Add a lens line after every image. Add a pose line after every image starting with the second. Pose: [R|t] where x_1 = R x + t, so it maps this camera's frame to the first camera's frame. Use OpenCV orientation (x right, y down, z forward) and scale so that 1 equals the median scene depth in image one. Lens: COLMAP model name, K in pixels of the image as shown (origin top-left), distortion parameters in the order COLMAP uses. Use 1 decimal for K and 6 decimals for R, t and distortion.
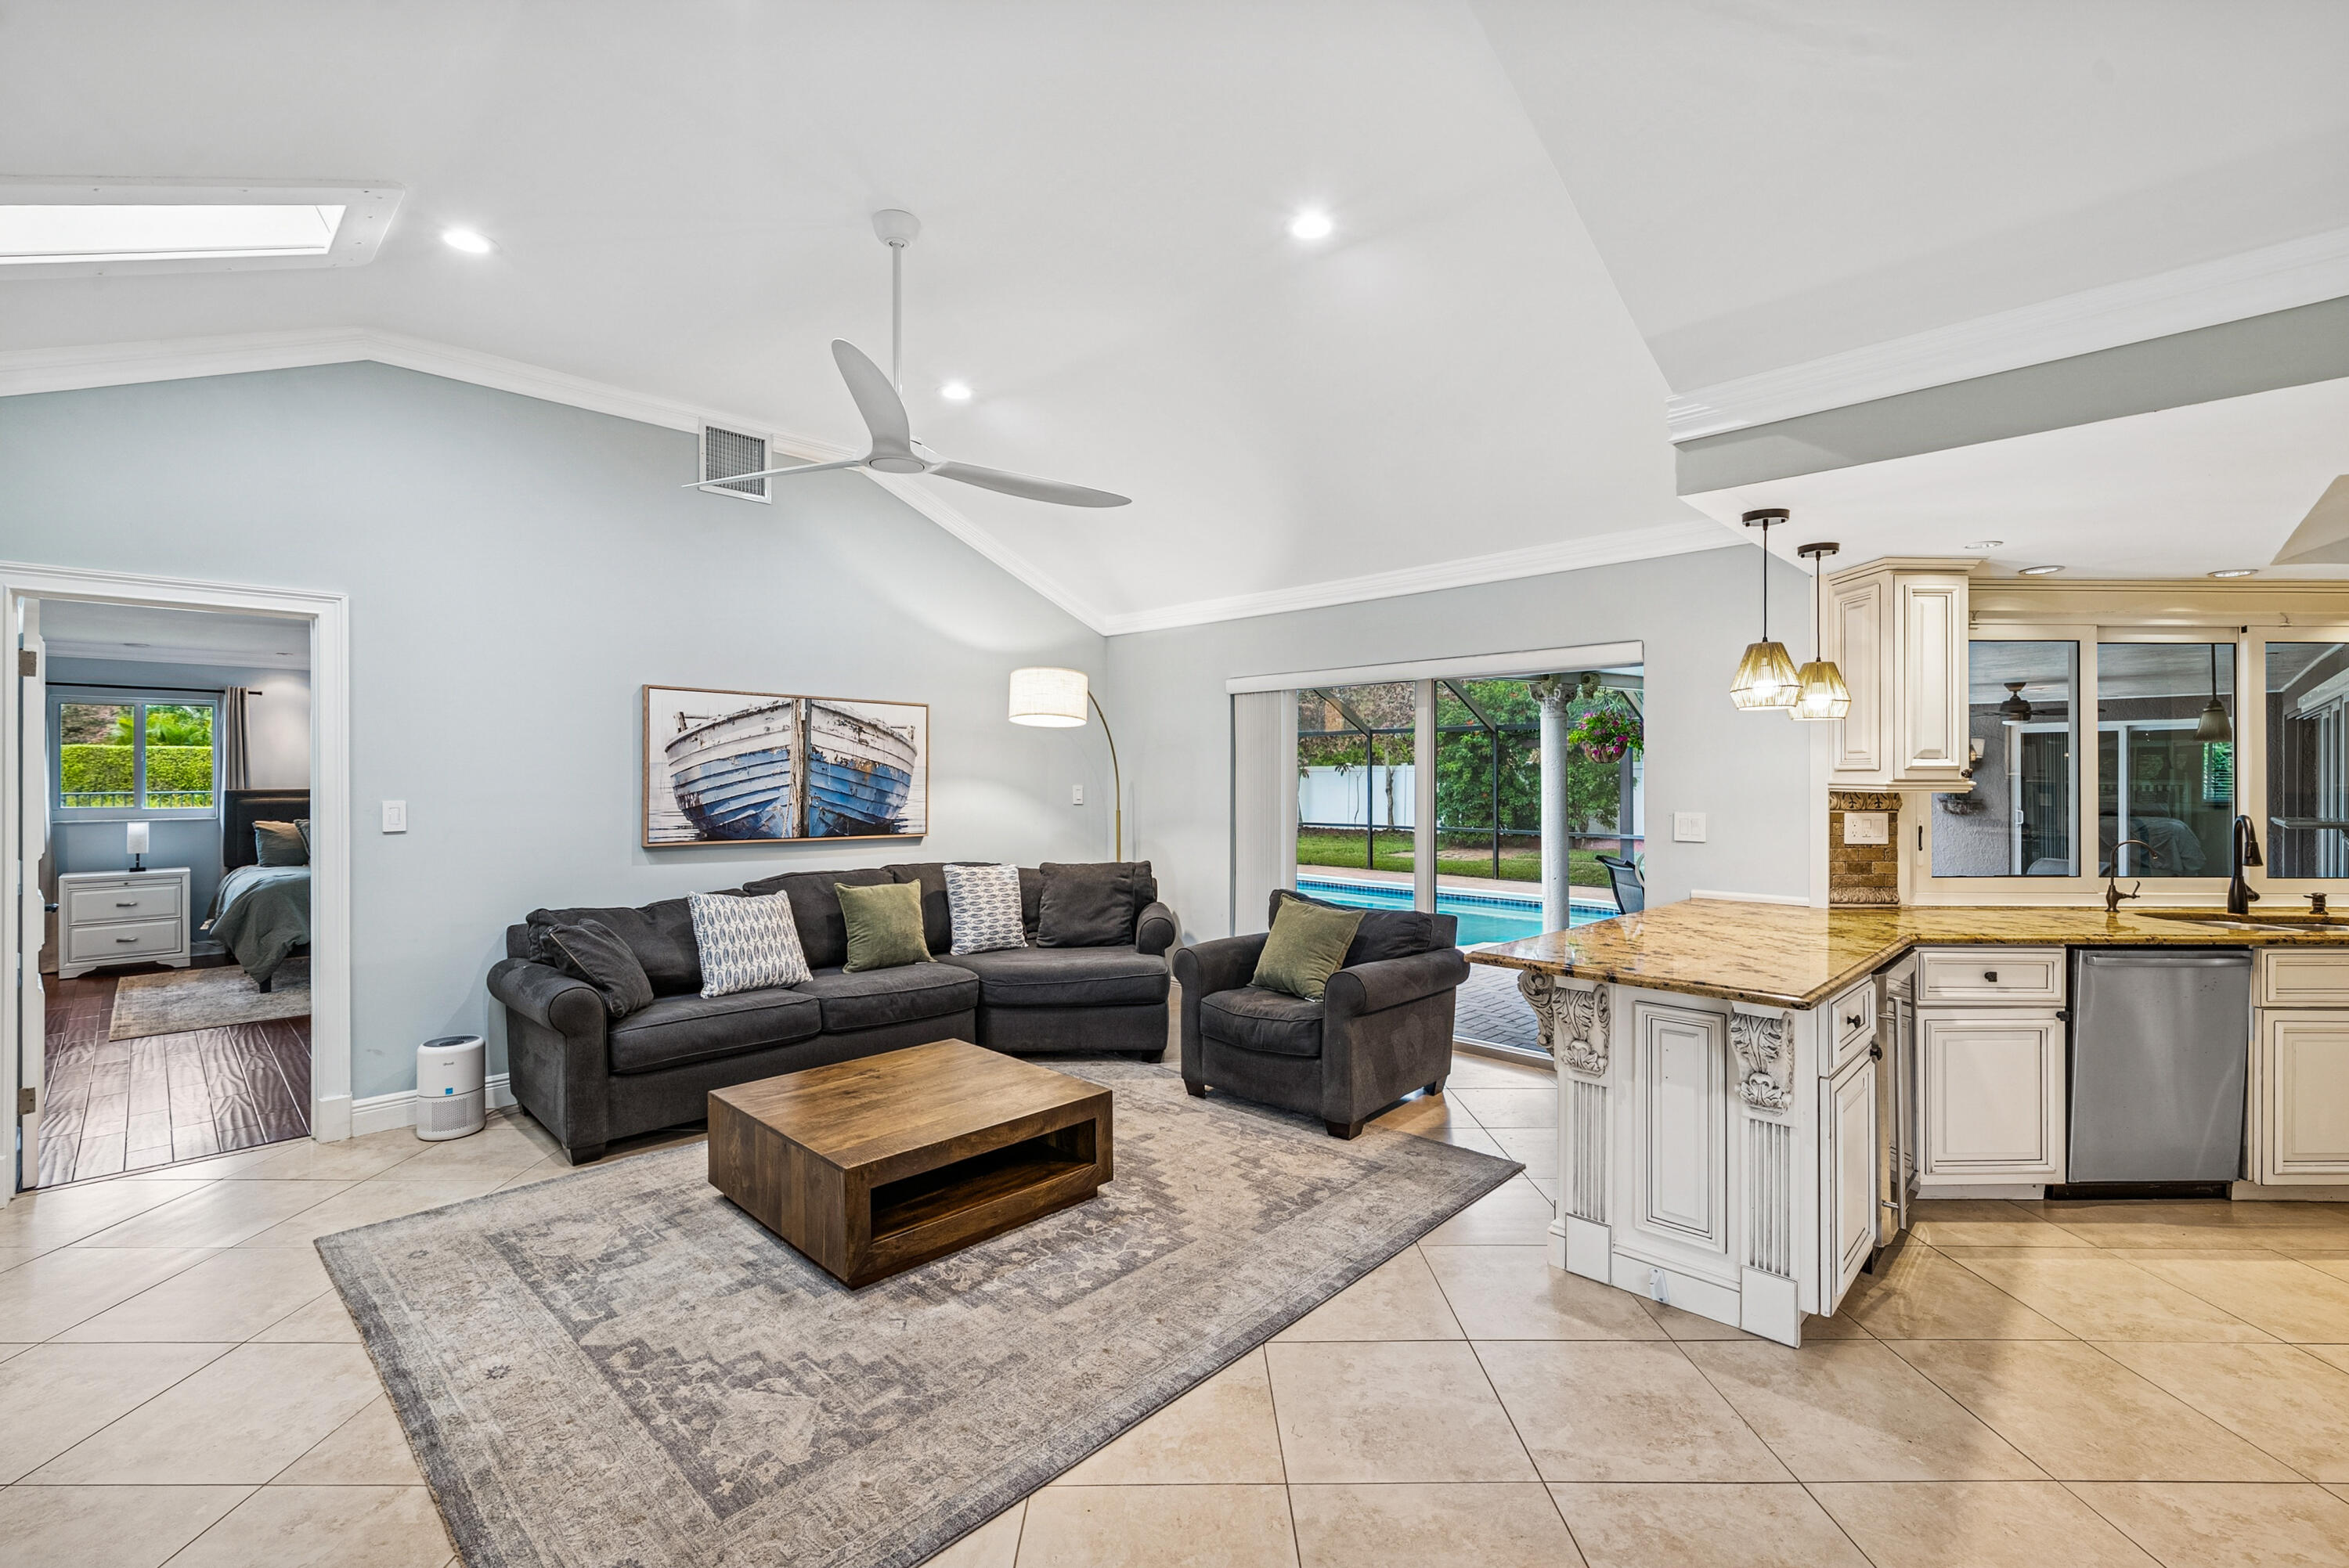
lens RADIAL K [[1013.2, 0, 1170.6], [0, 1013.2, 775.2], [0, 0, 1]] dist [0.000981, -0.000135]
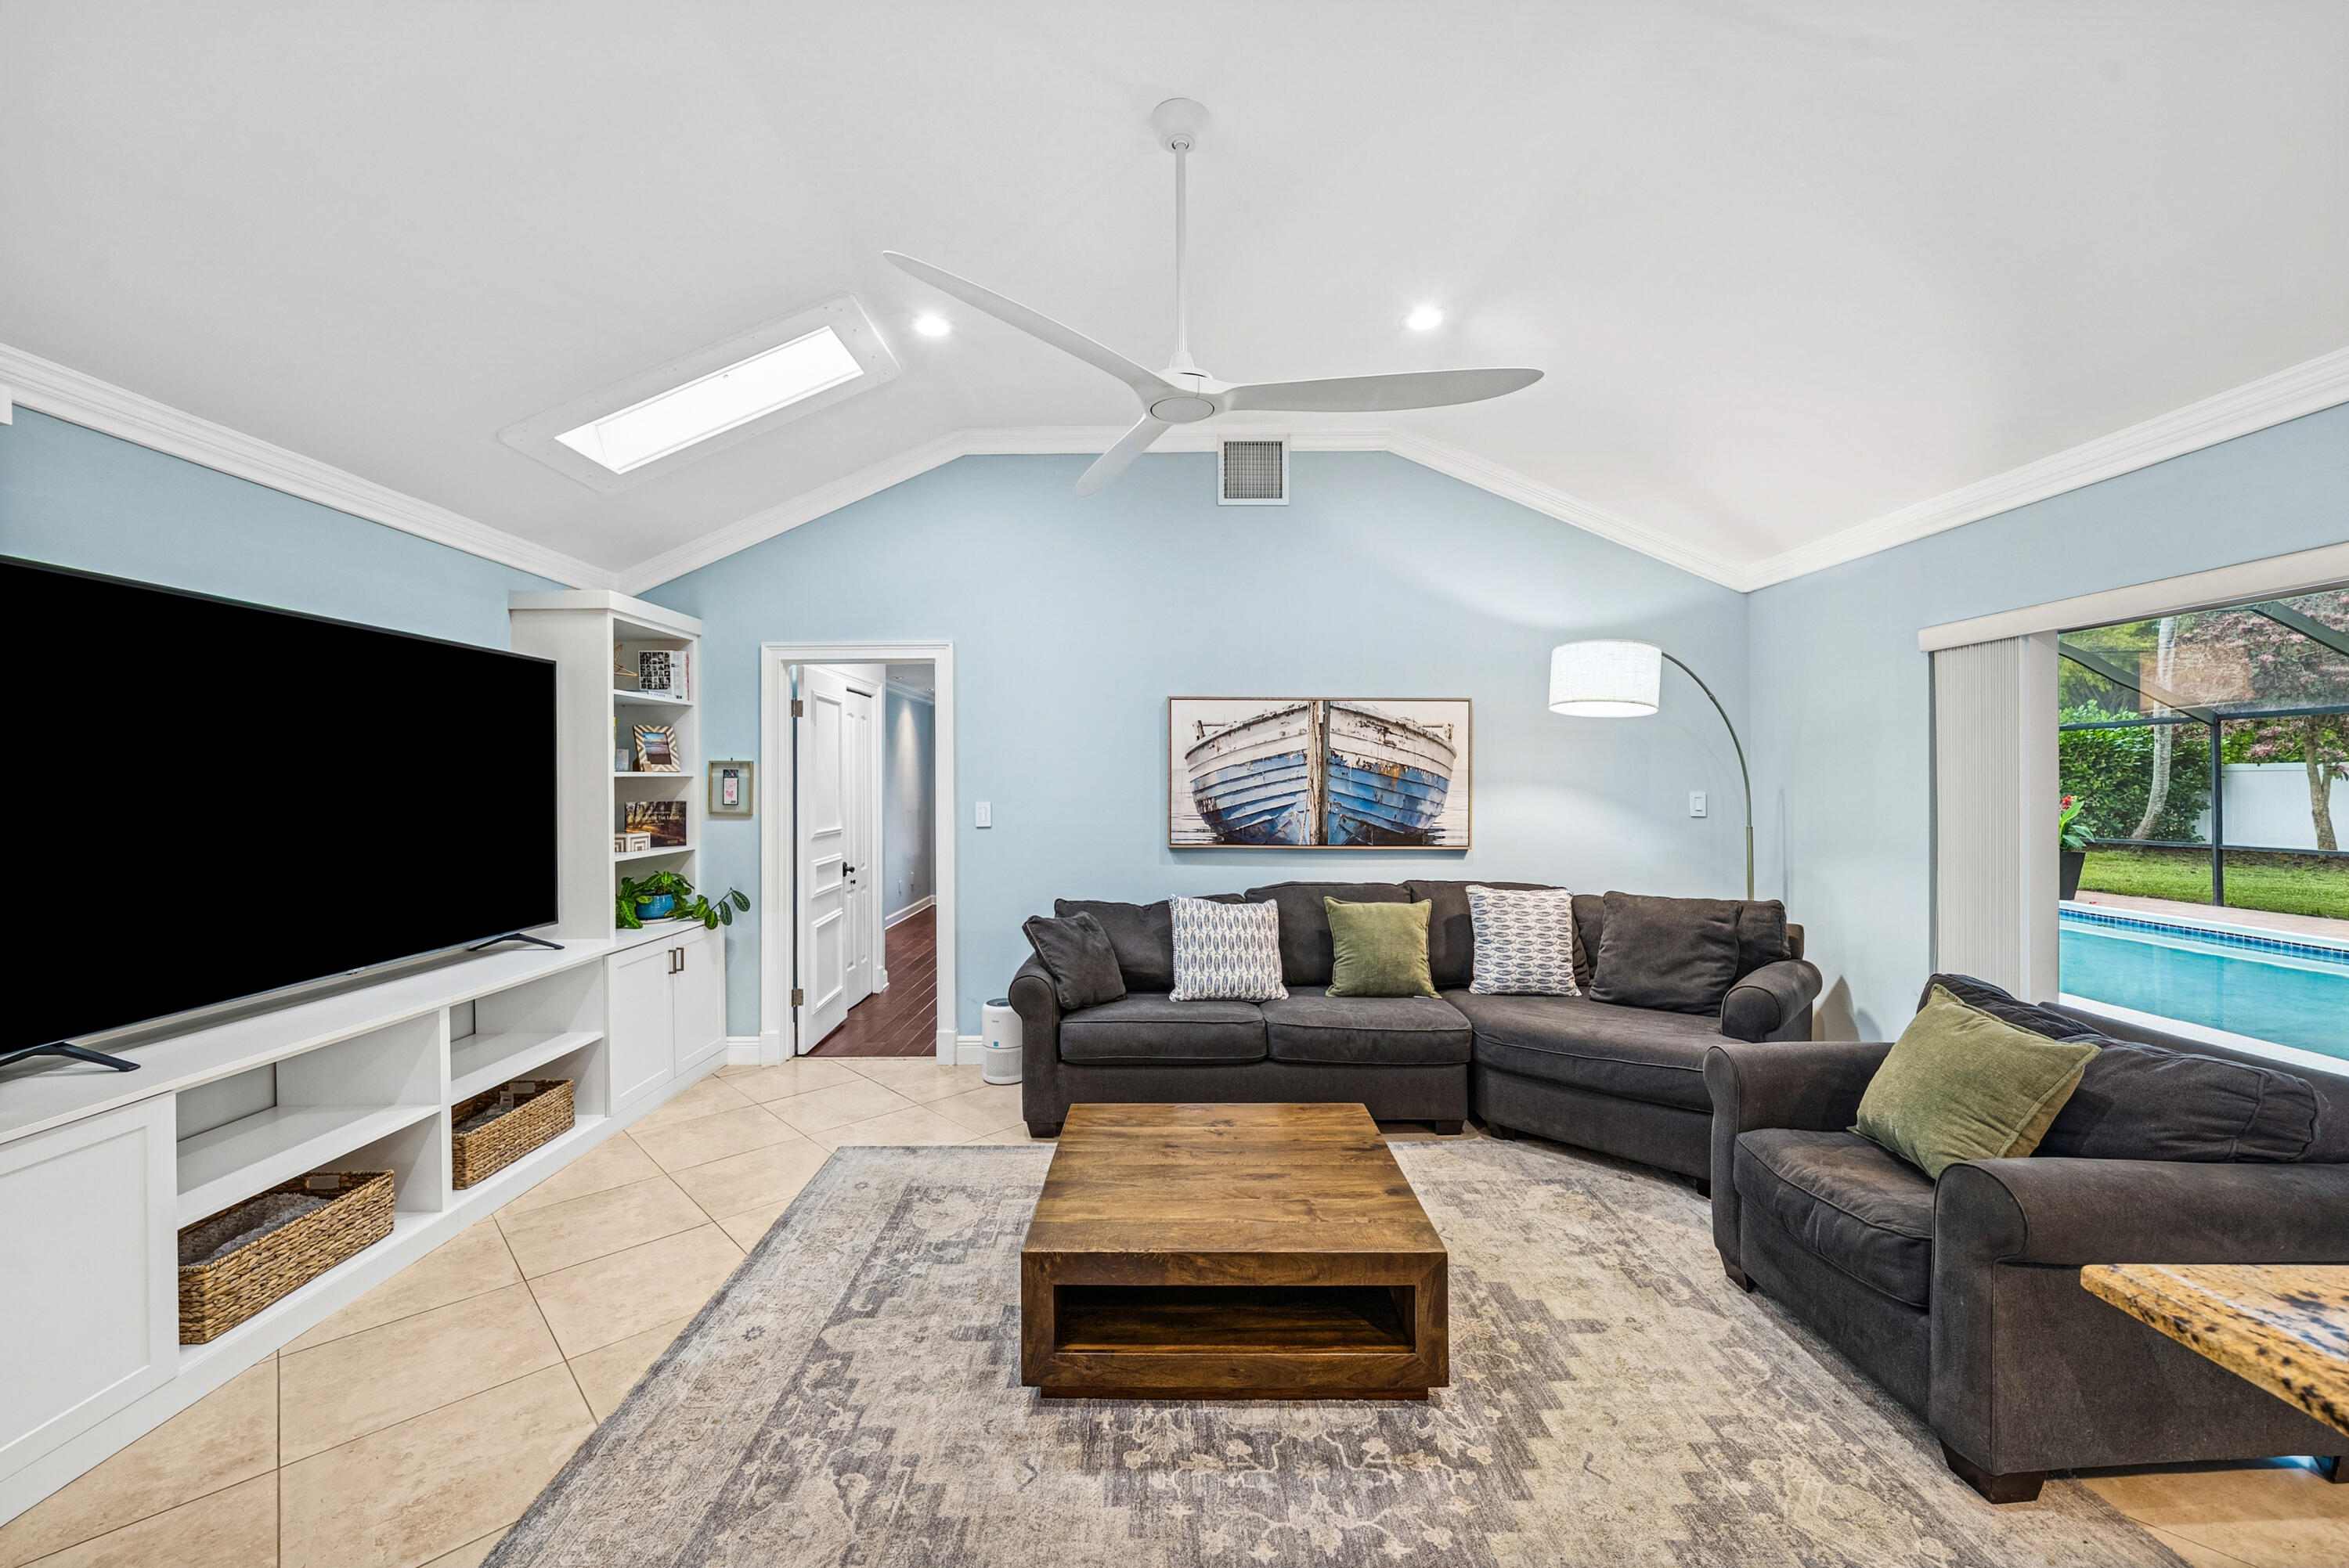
lens RADIAL K [[922.7, 0, 1167.1], [0, 922.7, 778.2], [0, 0, 1]] dist [-0.001562, -0.000349]
pose [[0.697940, -0.003972, -0.716145, 0.174017], [0.003944, 0.999991, -0.001702, -0.001182], [0.716145, -0.001636, 0.697949, 0.307685]]
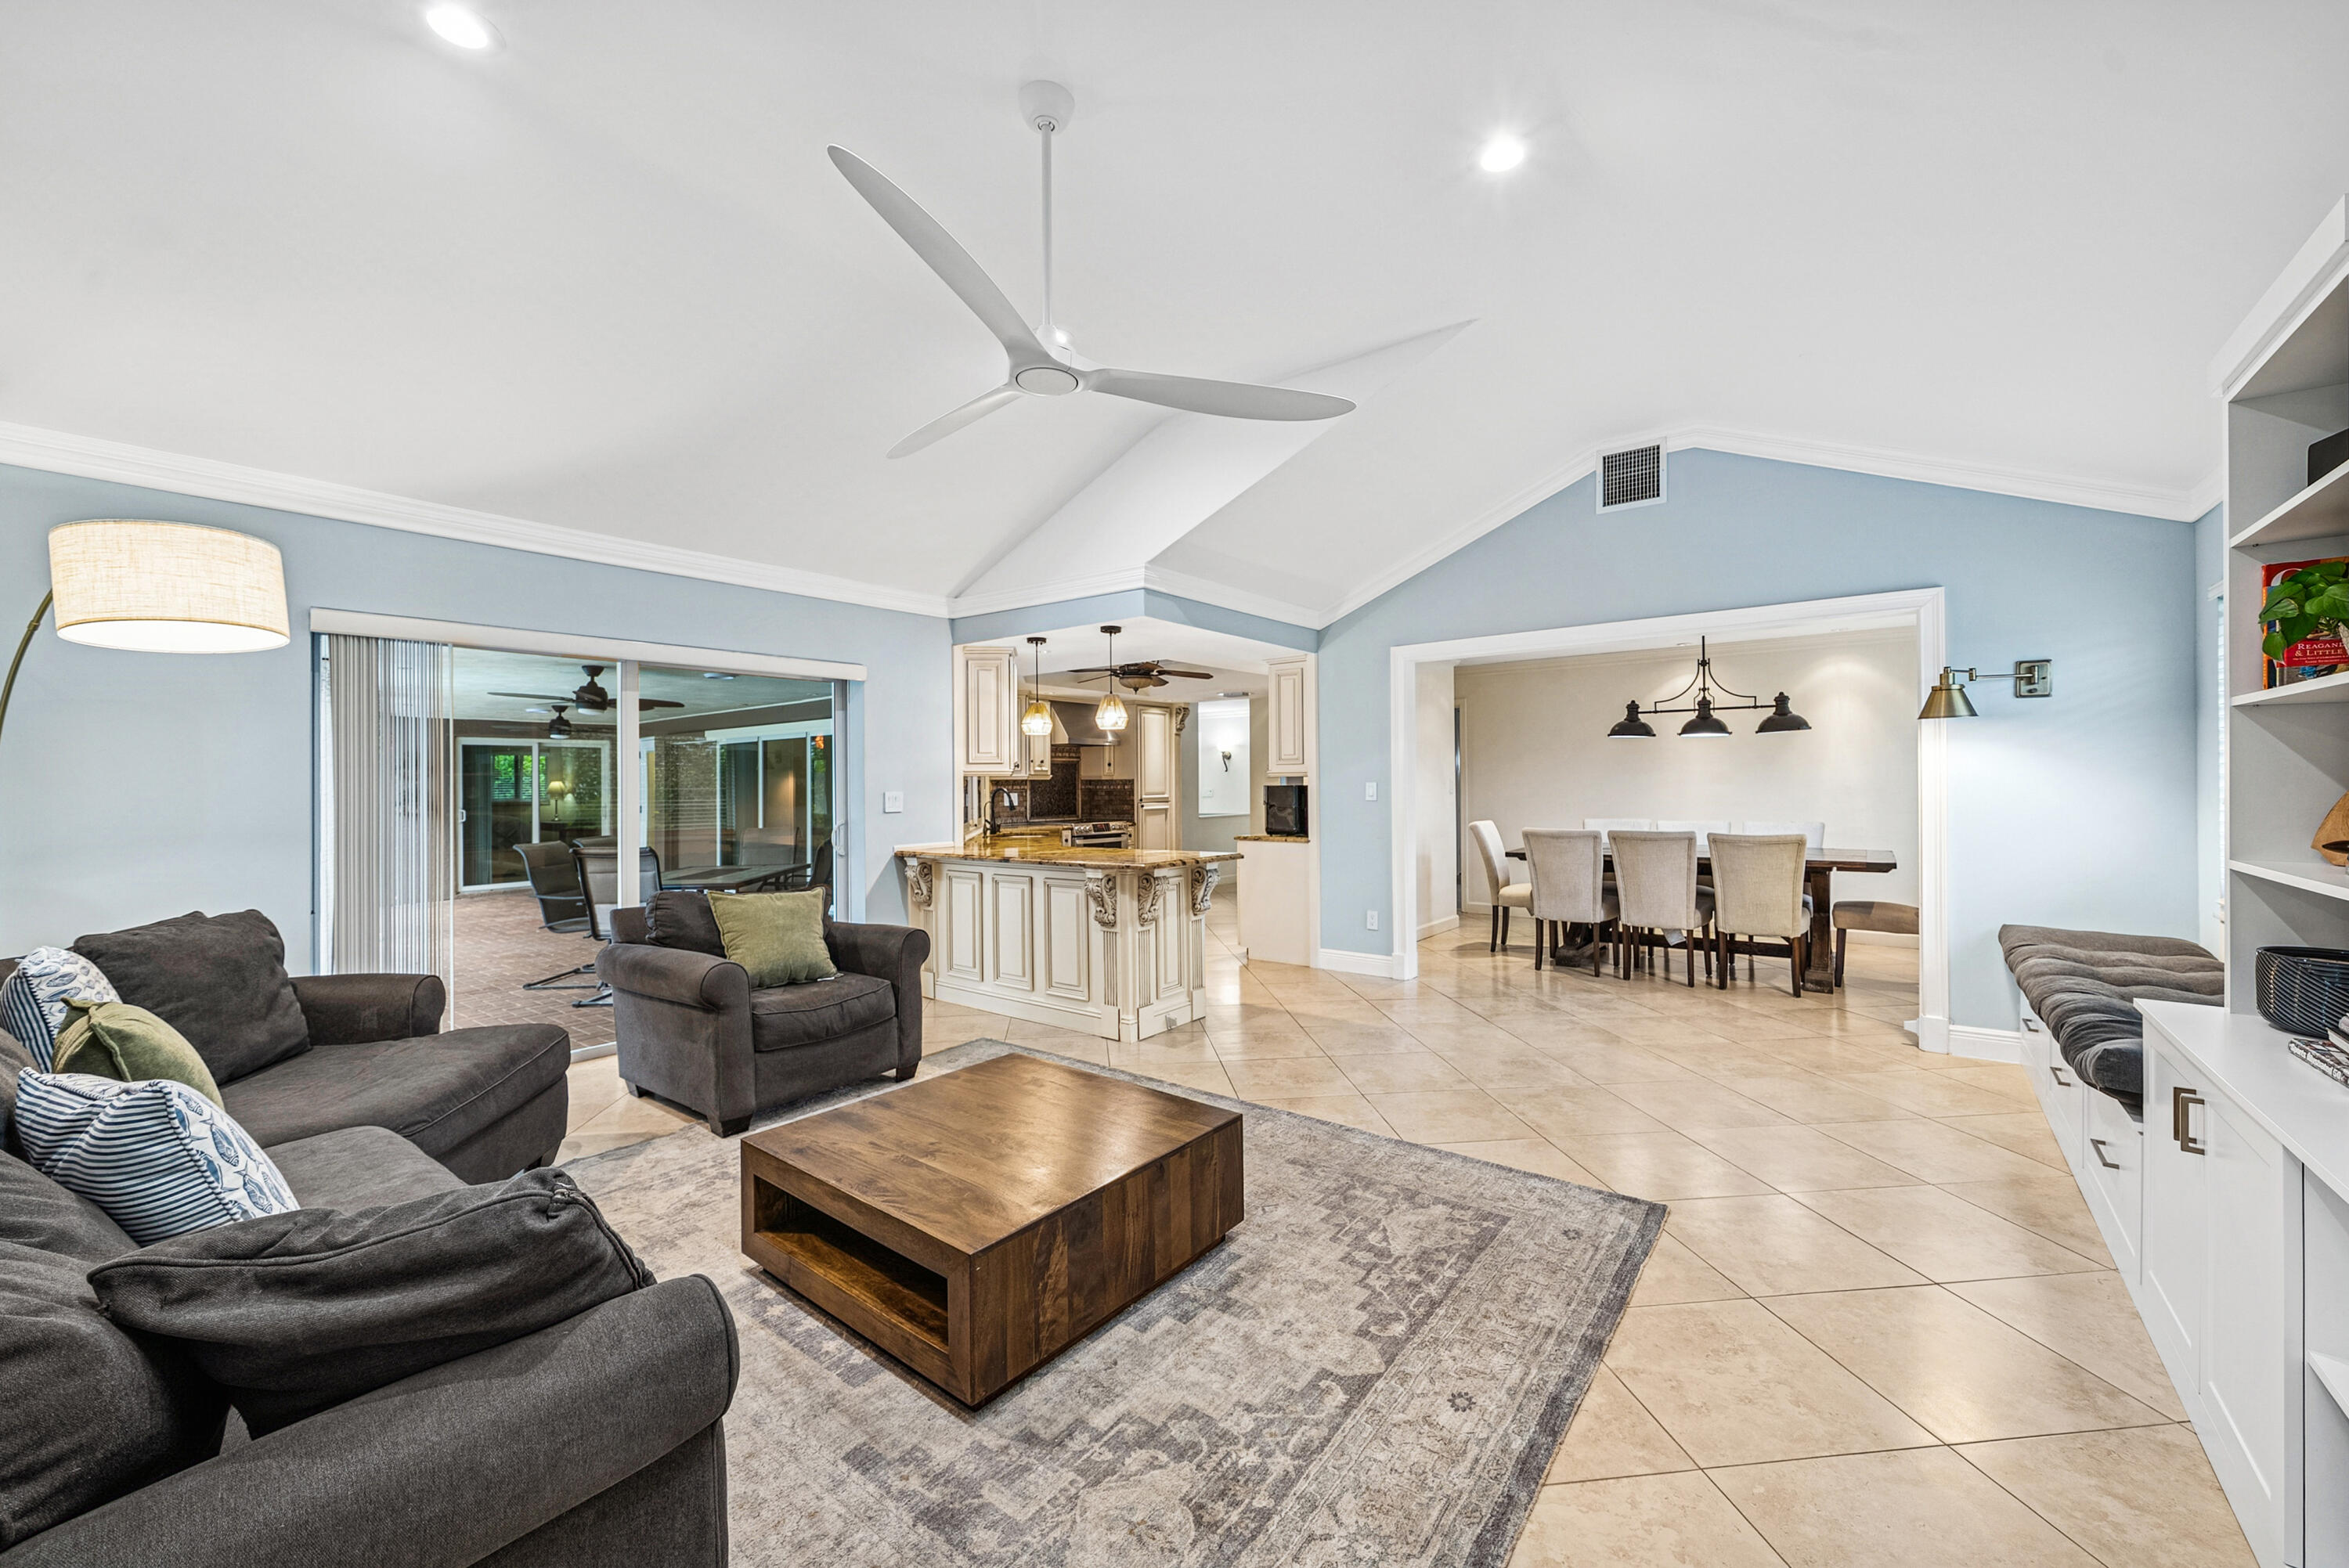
lens RADIAL K [[898.3, 0, 1157.1], [0, 898.3, 779.2], [0, 0, 1]] dist [-0.020982, -0.000100]
pose [[-0.091850, 0.003913, 0.995765, -0.689062], [0.009201, 0.999953, -0.003081, 0.023315], [-0.995730, 0.008879, -0.091882, 0.650751]]
